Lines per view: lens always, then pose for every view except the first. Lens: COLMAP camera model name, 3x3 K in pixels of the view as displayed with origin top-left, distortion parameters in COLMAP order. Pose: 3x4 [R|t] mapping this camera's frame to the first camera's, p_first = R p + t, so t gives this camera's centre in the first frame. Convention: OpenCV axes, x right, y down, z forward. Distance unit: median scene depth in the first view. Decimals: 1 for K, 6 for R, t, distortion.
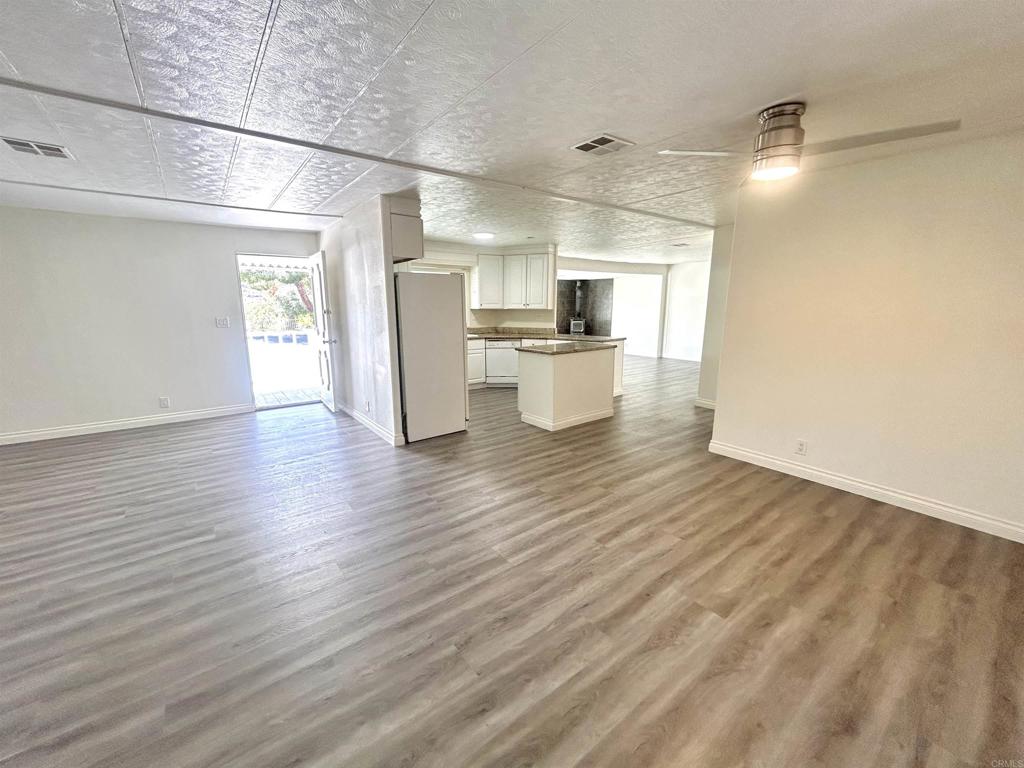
lens RADIAL K [[413.3, 0, 513.0], [0, 413.3, 387.3], [0, 0, 1]] dist [-0.001519, 0.000661]
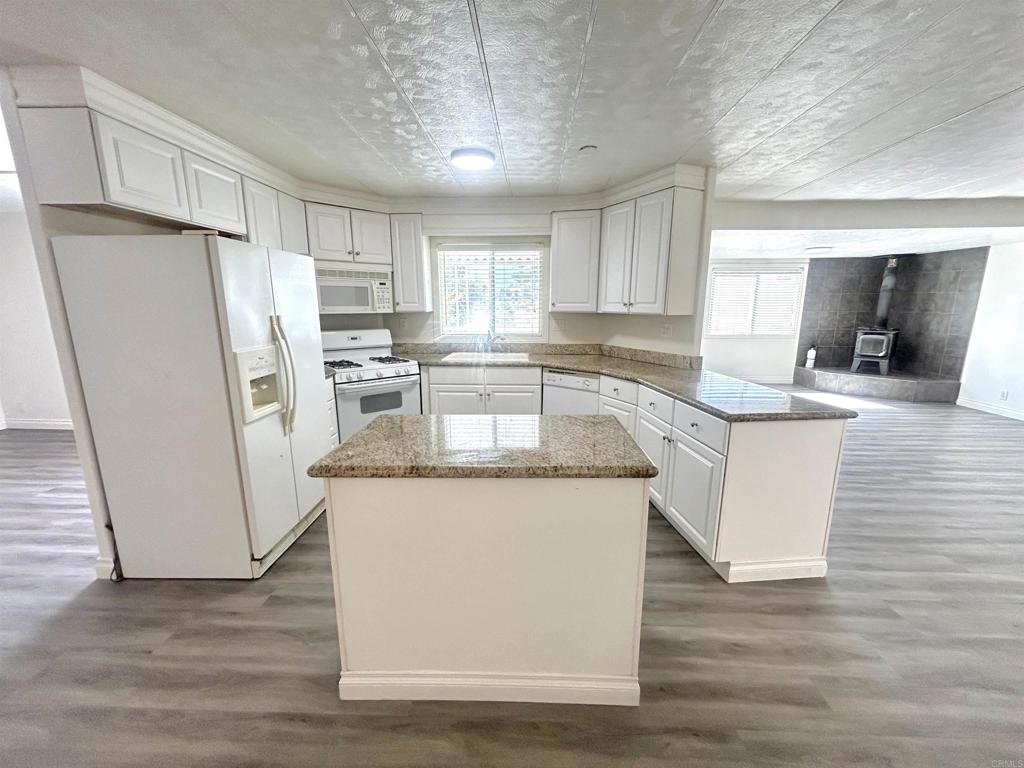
lens RADIAL K [[413.3, 0, 513.0], [0, 413.3, 387.3], [0, 0, 1]] dist [-0.001519, 0.000661]
pose [[0.768326, 0.129715, -0.626777, 0.250532], [-0.125865, 0.990748, 0.050750, -0.114656], [0.627561, 0.039897, 0.777544, 0.555512]]
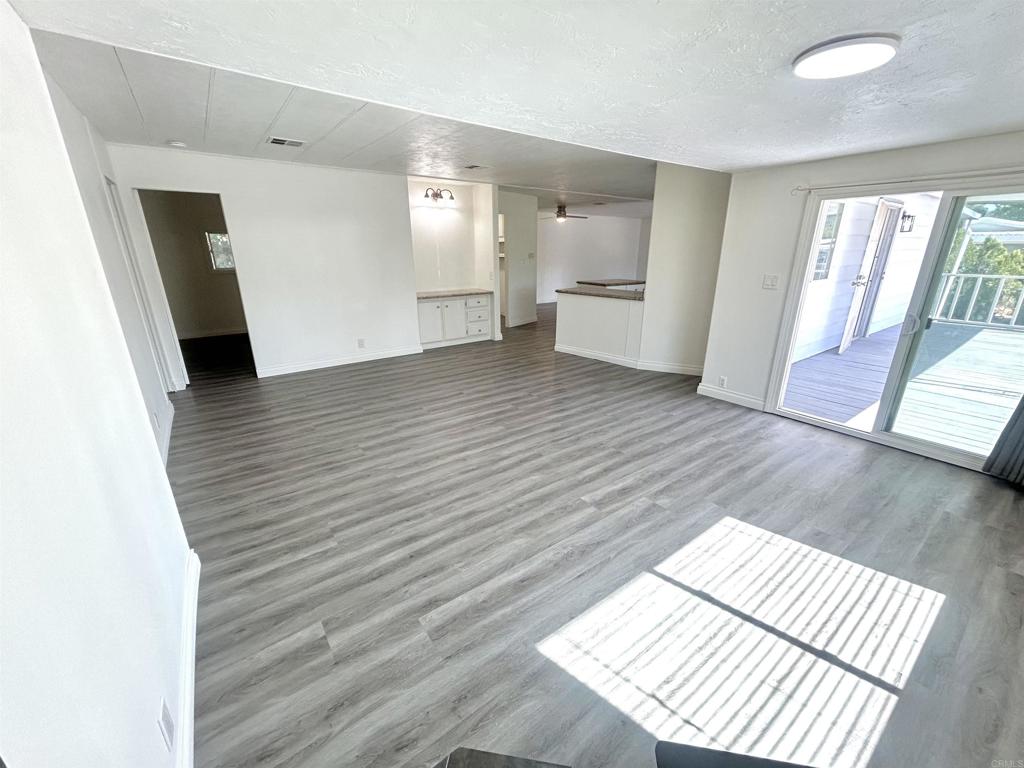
lens RADIAL K [[413.3, 0, 513.0], [0, 413.3, 387.3], [0, 0, 1]] dist [-0.001519, 0.000661]
pose [[-0.999818, -0.003911, 0.018661, 0.330670], [0.005958, 0.865620, 0.500665, -0.370309], [-0.018112, 0.500685, -0.865440, 1.788901]]
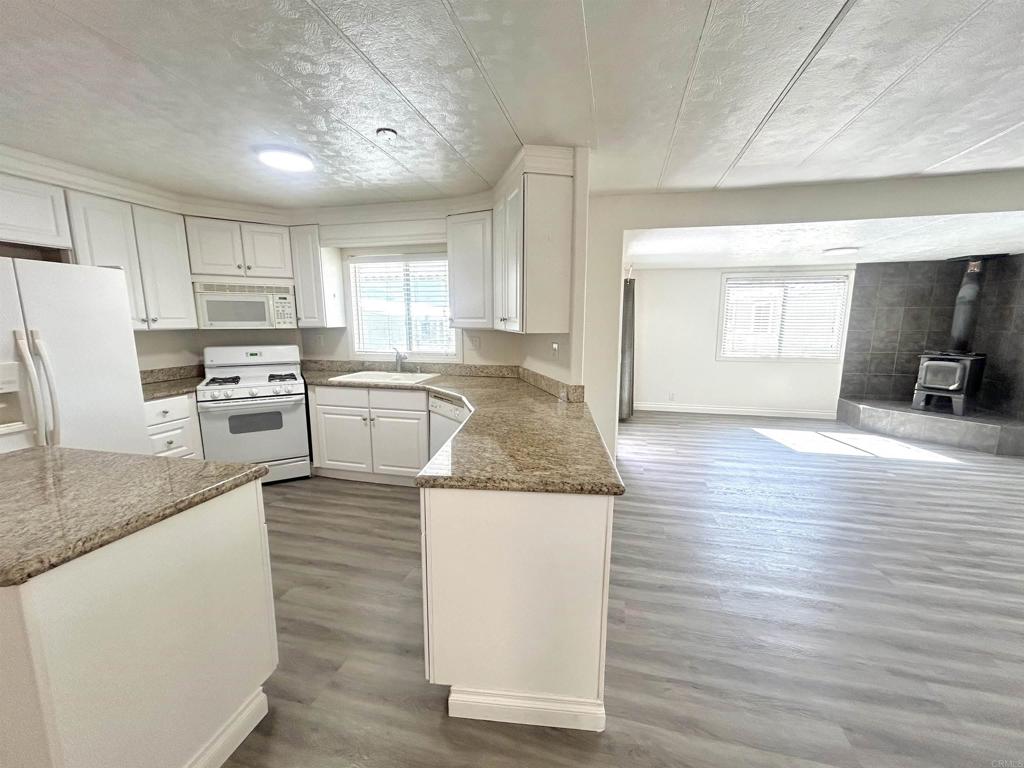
lens RADIAL K [[413.3, 0, 513.0], [0, 413.3, 387.3], [0, 0, 1]] dist [-0.001519, 0.000661]
pose [[0.625755, 0.128945, -0.769288, 0.363872], [-0.154407, 0.987202, 0.039873, -0.157135], [0.764584, 0.093833, 0.637657, 0.775494]]
